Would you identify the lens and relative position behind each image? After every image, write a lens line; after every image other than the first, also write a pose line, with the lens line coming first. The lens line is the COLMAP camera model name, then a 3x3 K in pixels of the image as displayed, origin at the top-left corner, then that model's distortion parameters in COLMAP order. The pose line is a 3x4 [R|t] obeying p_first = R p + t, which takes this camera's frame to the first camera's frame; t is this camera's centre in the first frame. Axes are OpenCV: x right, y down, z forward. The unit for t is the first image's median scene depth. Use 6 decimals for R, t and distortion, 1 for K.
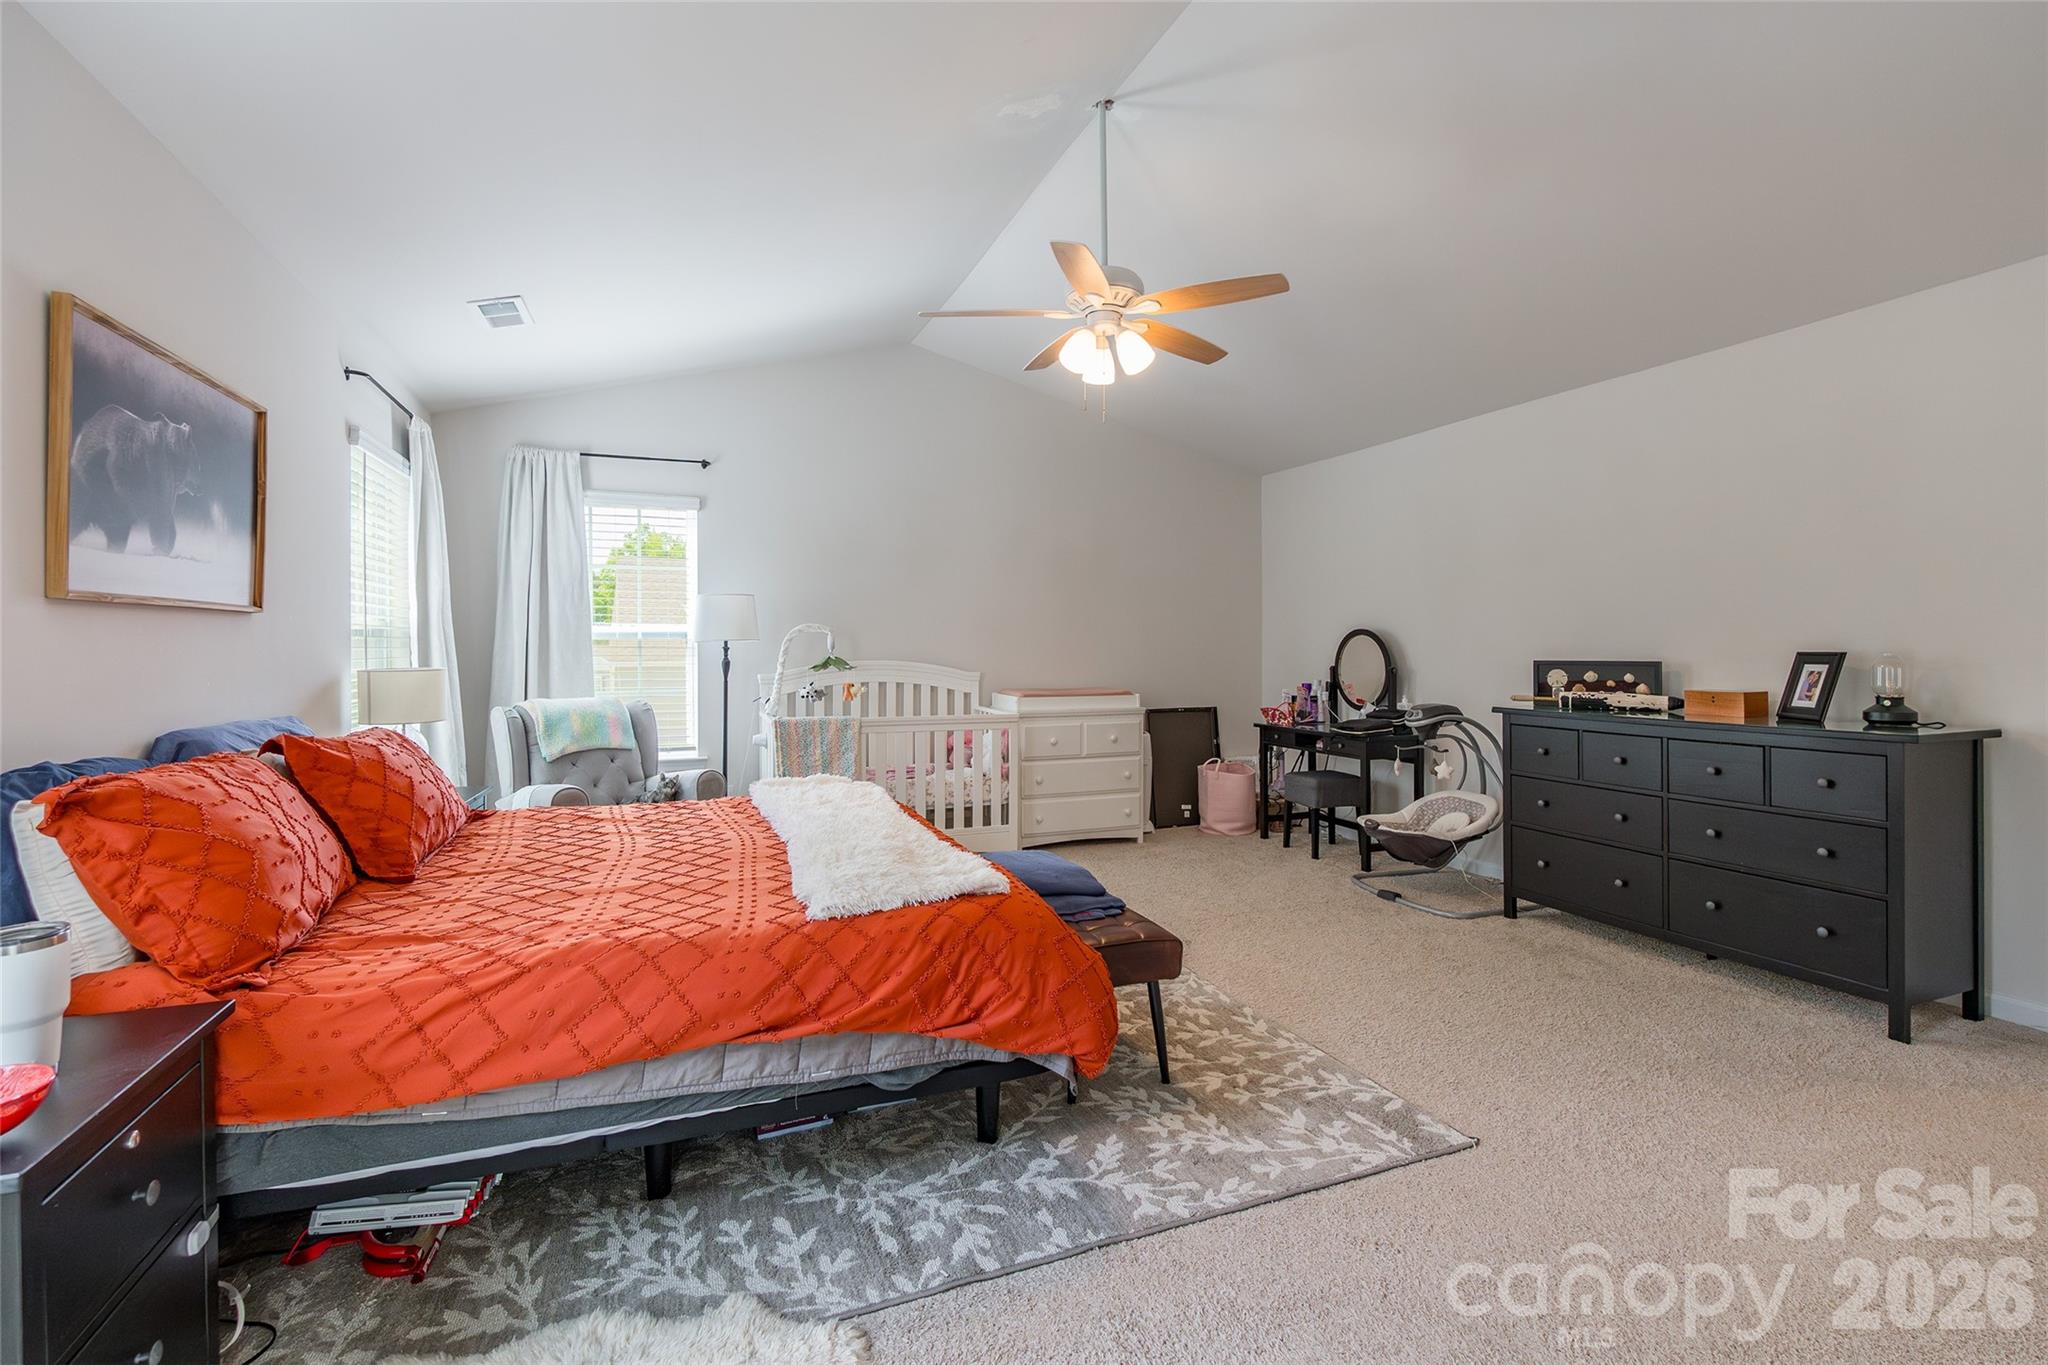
lens RADIAL K [[936.0, 0, 1026.0], [0, 936.0, 663.5], [0, 0, 1]] dist [-0.000821, 0.000812]
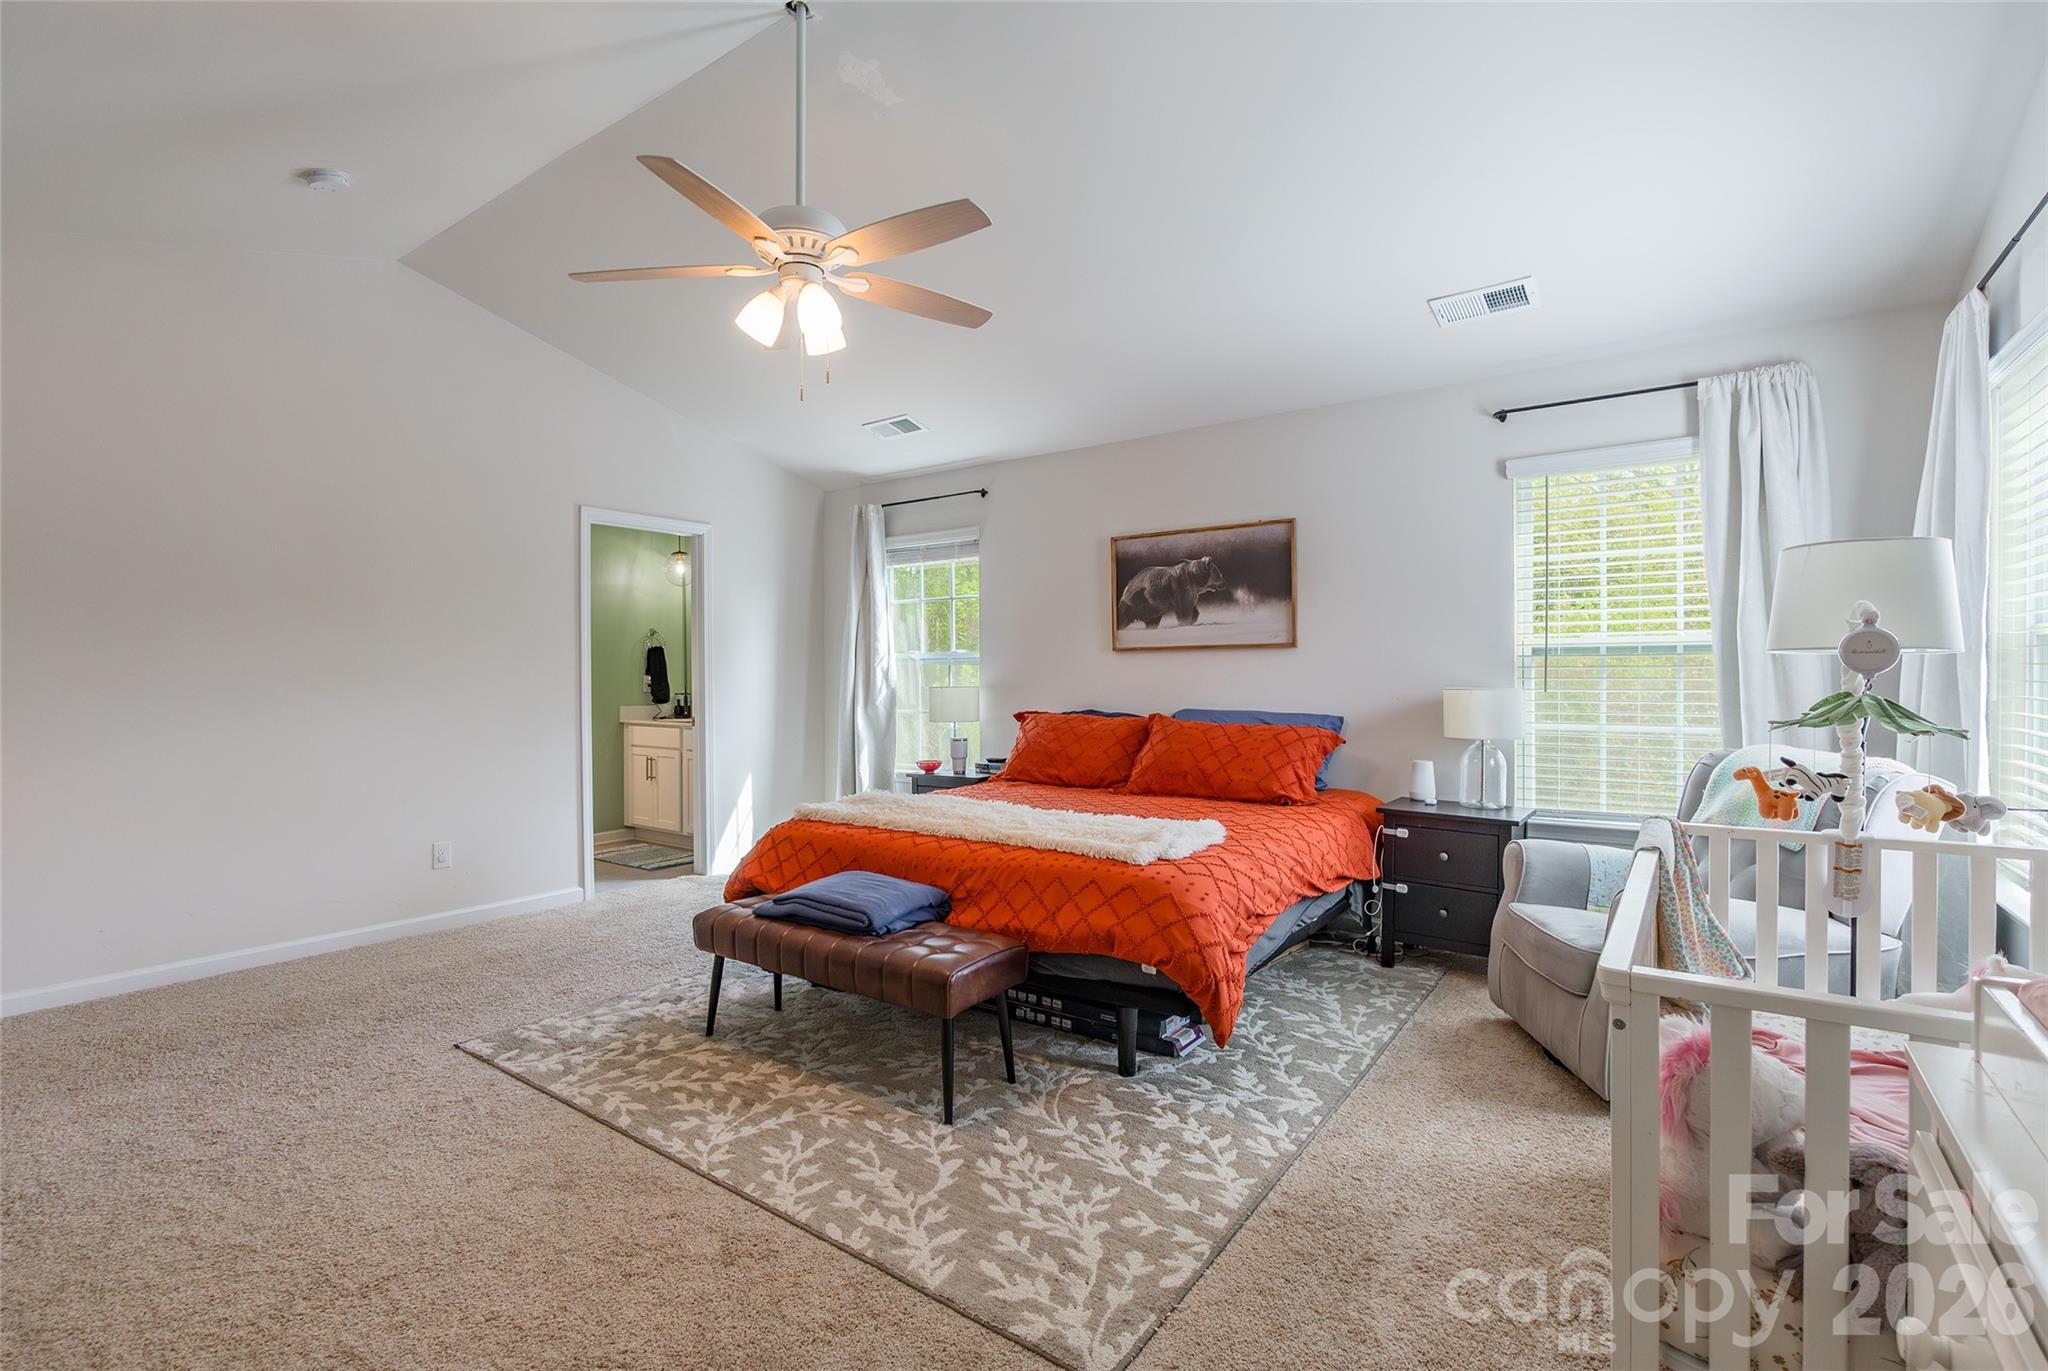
lens RADIAL K [[936.0, 0, 1017.7], [0, 936.0, 677.3], [0, 0, 1]] dist [-0.000821, 0.000812]
pose [[-0.842838, 0.004523, -0.538148, 0.442237], [-0.005445, 0.999842, 0.016931, -0.027321], [0.538140, 0.017200, -0.842680, 2.135671]]
